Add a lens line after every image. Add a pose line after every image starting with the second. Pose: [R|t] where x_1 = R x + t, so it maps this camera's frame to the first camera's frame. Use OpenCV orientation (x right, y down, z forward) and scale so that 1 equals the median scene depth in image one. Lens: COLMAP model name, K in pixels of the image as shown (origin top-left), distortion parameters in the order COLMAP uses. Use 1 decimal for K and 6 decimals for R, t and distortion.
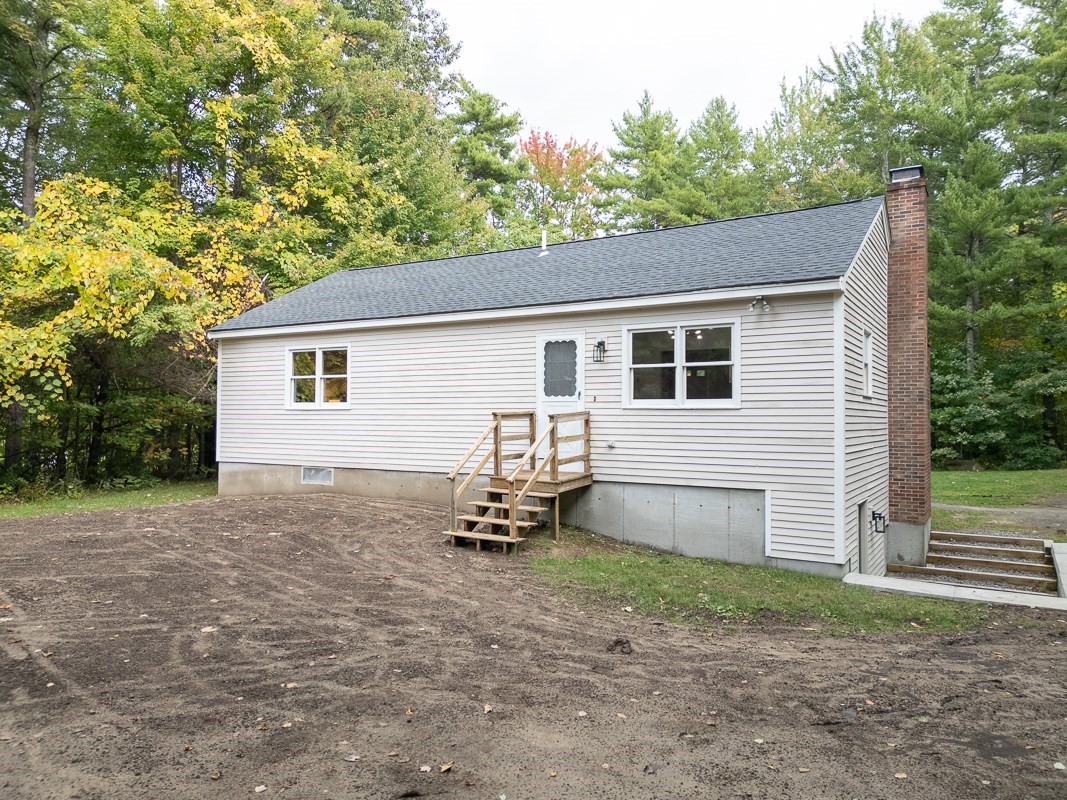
lens RADIAL K [[764.1, 0, 532.3], [0, 764.1, 402.8], [0, 0, 1]] dist [0.047663, -0.028658]
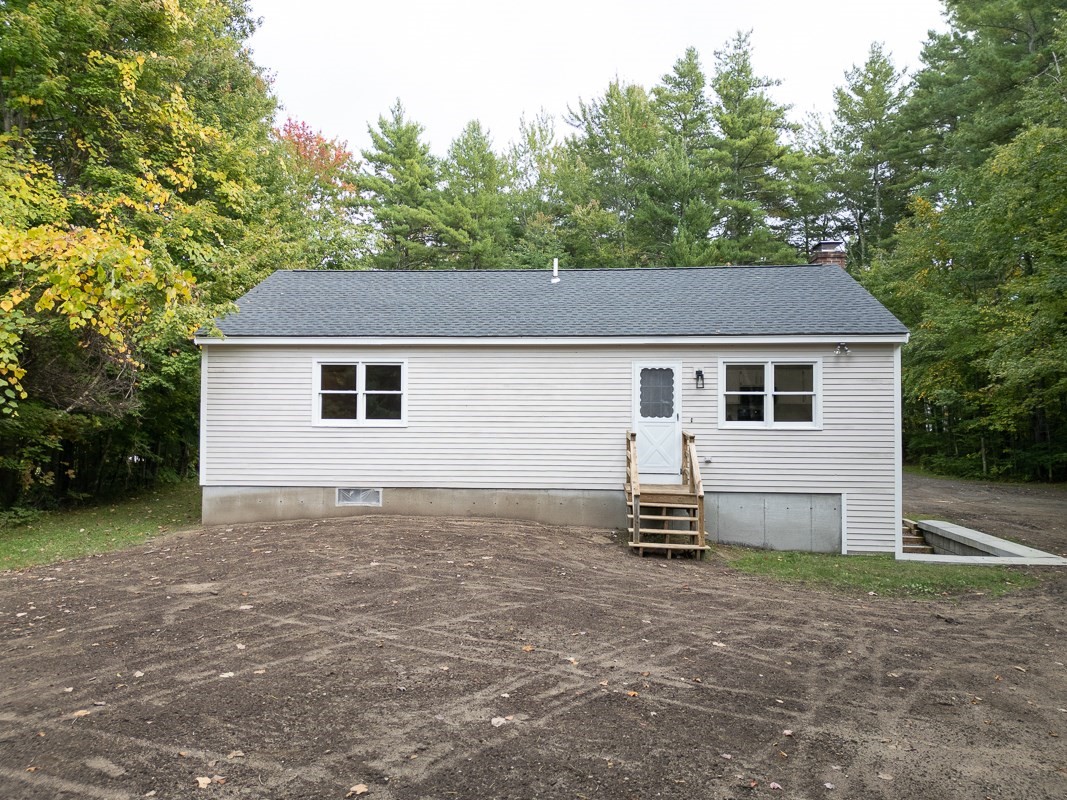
lens RADIAL K [[764.1, 0, 535.7], [0, 764.1, 401.2], [0, 0, 1]] dist [0.047663, -0.028658]
pose [[0.889439, 0.010315, 0.456937, -0.597714], [-0.009971, 0.999945, -0.003163, -0.025524], [-0.456945, -0.001742, 0.889493, 0.071733]]
